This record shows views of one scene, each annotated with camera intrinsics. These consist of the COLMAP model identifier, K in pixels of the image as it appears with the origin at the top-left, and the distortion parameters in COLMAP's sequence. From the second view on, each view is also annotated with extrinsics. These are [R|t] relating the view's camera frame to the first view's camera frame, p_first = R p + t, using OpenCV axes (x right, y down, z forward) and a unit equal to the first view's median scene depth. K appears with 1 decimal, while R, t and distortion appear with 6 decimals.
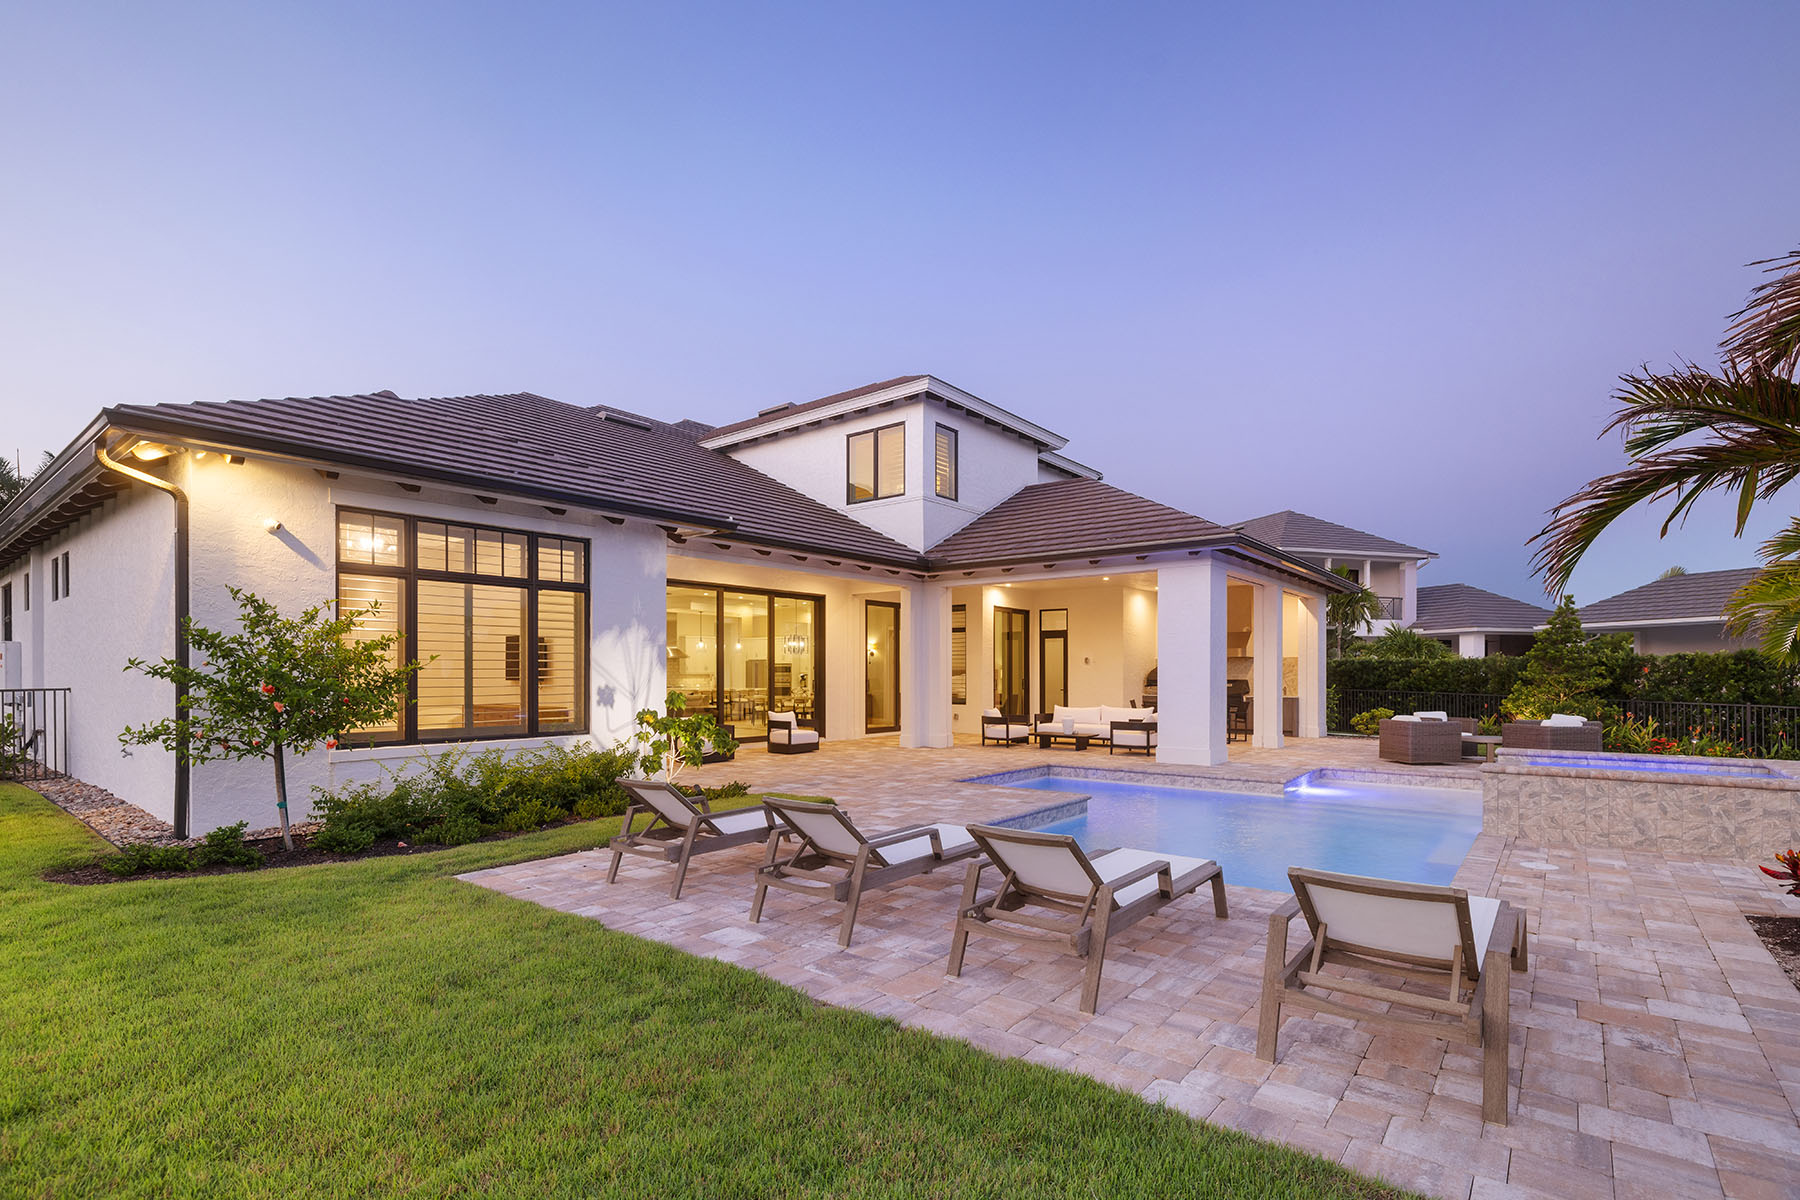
lens RADIAL K [[837.9, 0, 910.4], [0, 837.9, 678.0], [0, 0, 1]] dist [0.000528, 0.000545]
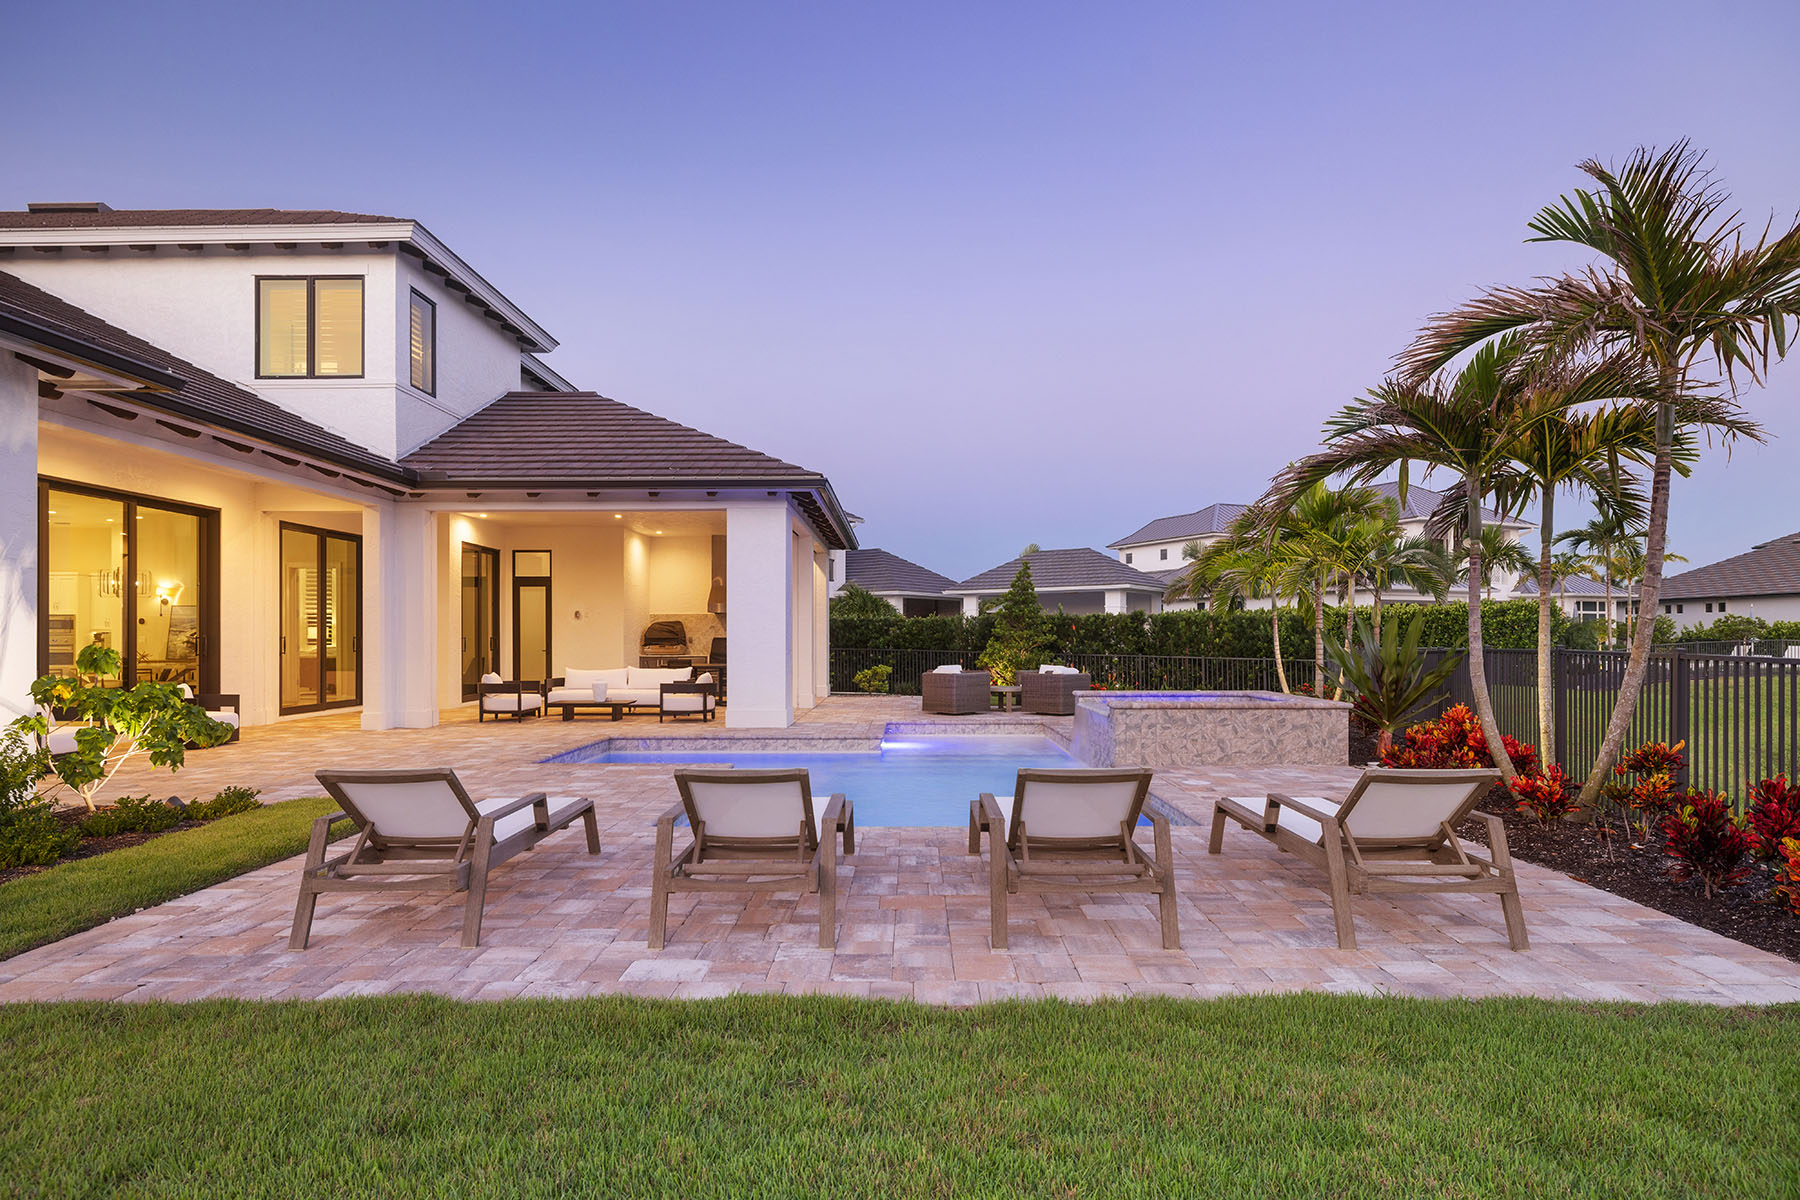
lens RADIAL K [[971.7, 0, 898.2], [0, 971.7, 633.7], [0, 0, 1]] dist [0.001279, 0.002339]
pose [[0.793400, 0.001767, 0.608699, -0.168296], [0.004413, 0.999953, -0.008655, 0.010644], [-0.608685, 0.009554, 0.793354, 0.071140]]
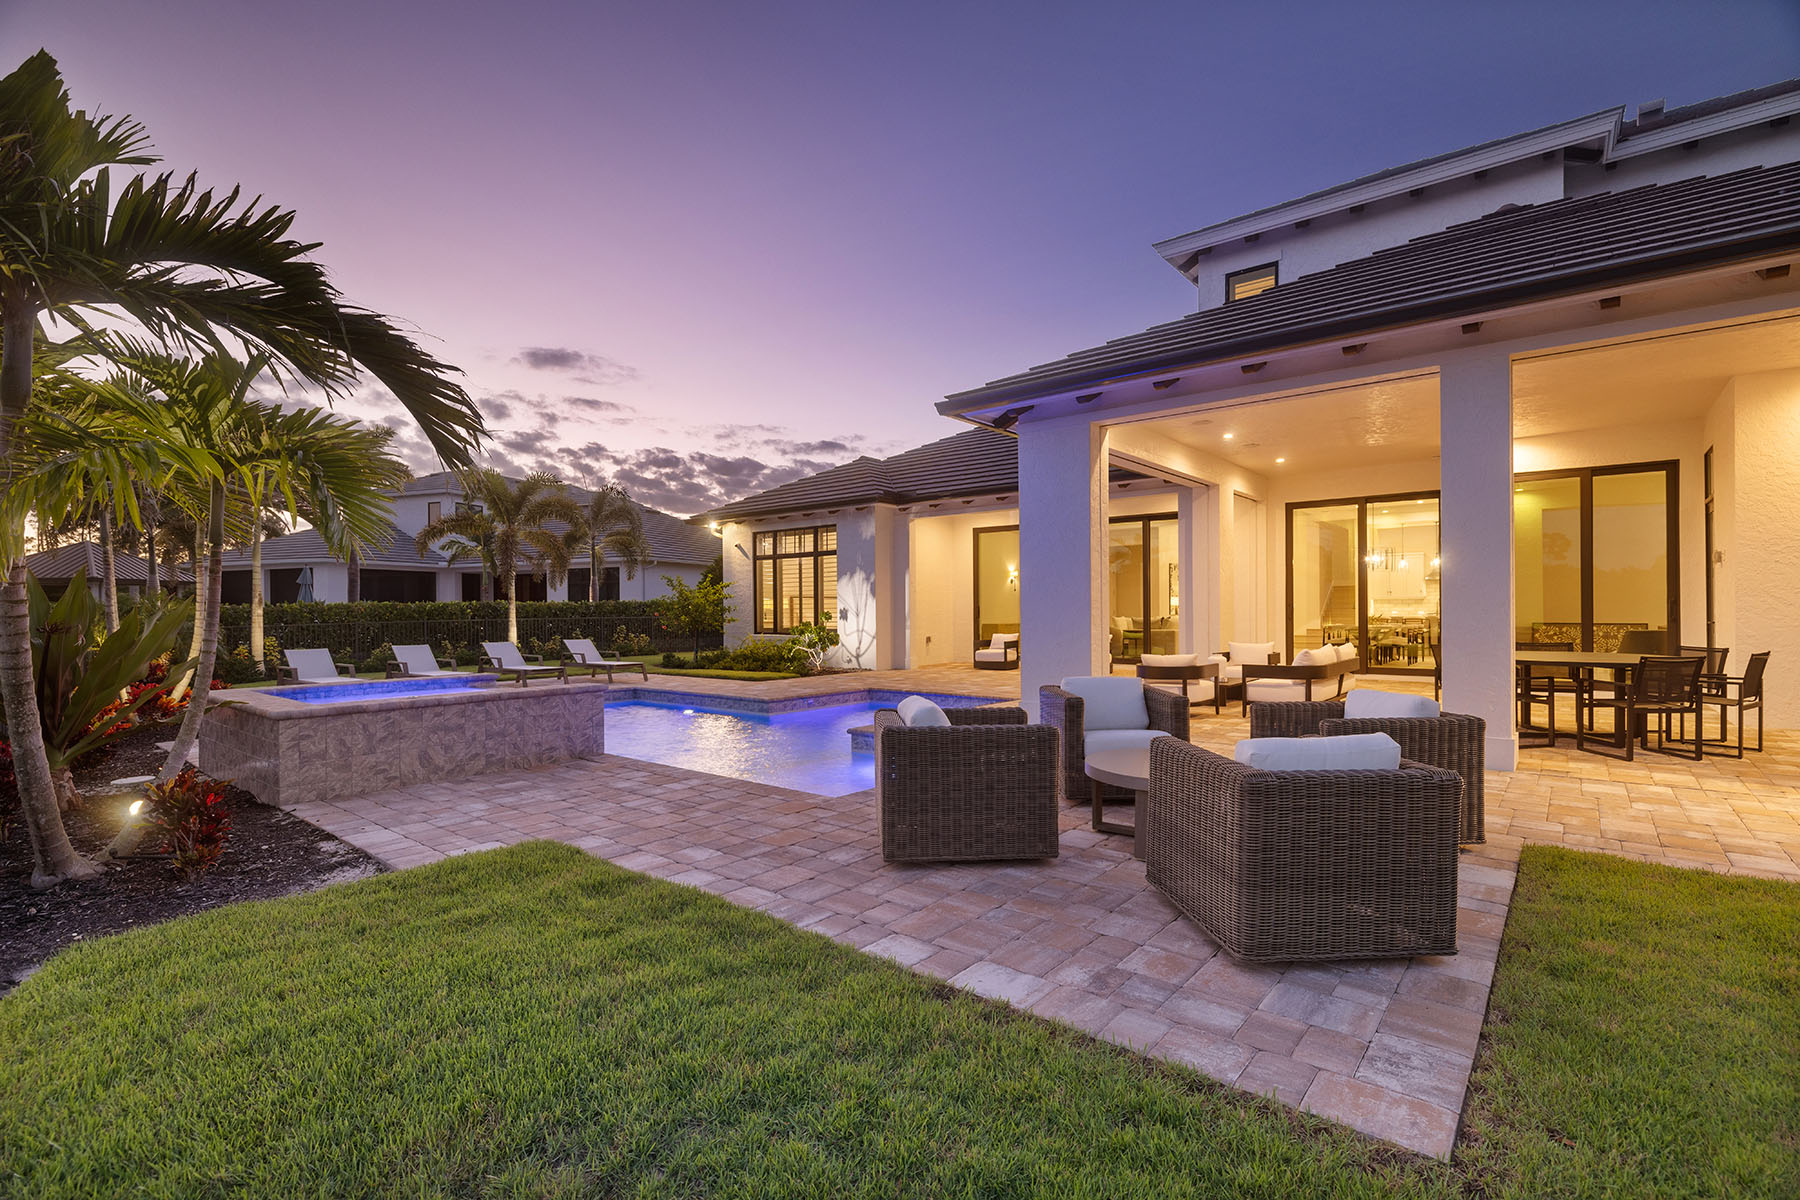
lens RADIAL K [[837.9, 0, 900.2], [0, 837.9, 604.8], [0, 0, 1]] dist [0.000528, 0.000545]
pose [[-0.032014, -0.004722, -0.999476, 0.926741], [0.002308, 0.999986, -0.004799, 0.007713], [0.999485, -0.002461, -0.032002, 0.809017]]
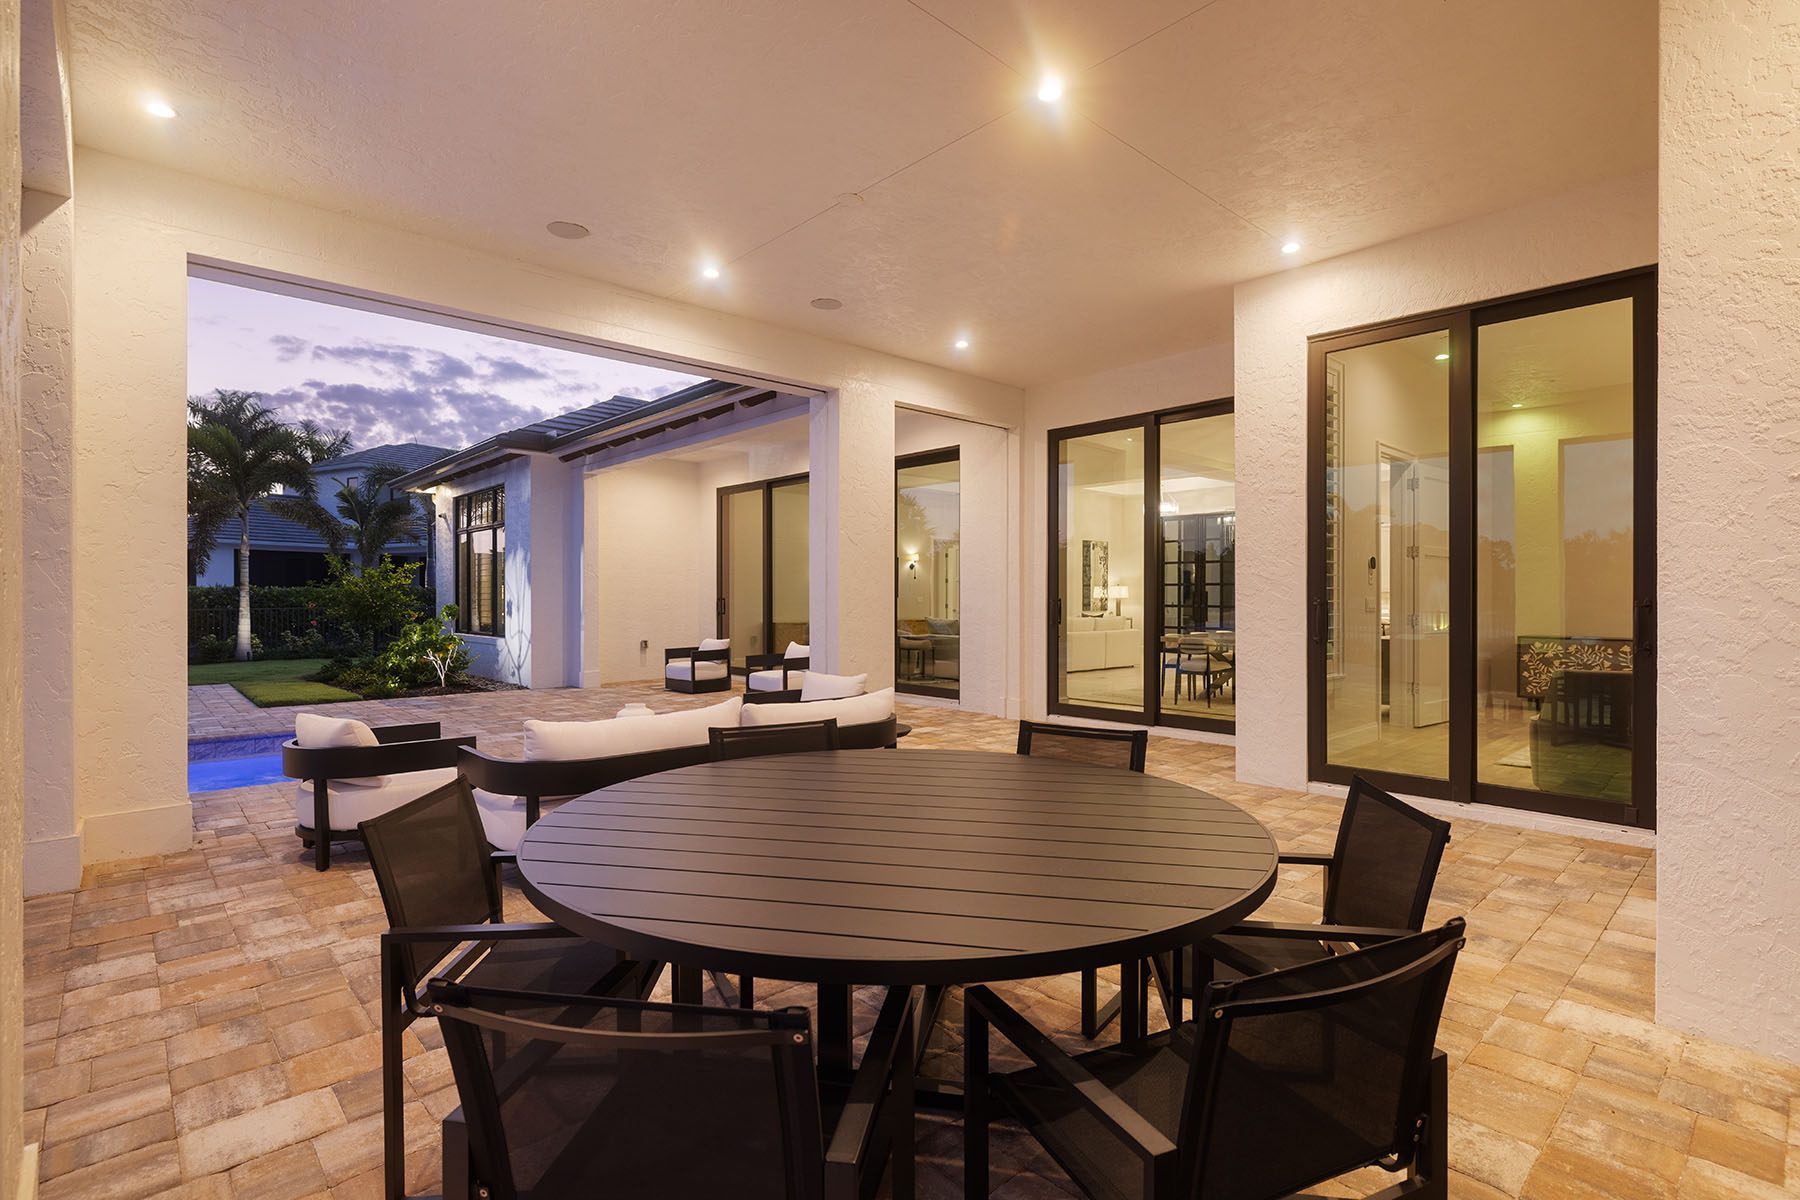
lens RADIAL K [[869.9, 0, 904.7], [0, 869.9, 602.7], [0, 0, 1]] dist [-0.006106, -0.000048]
pose [[-0.166454, 0.003547, -0.986043, 0.545217], [-0.008657, 0.999950, 0.005058, 0.001807], [0.986011, 0.009378, -0.166415, 1.230207]]
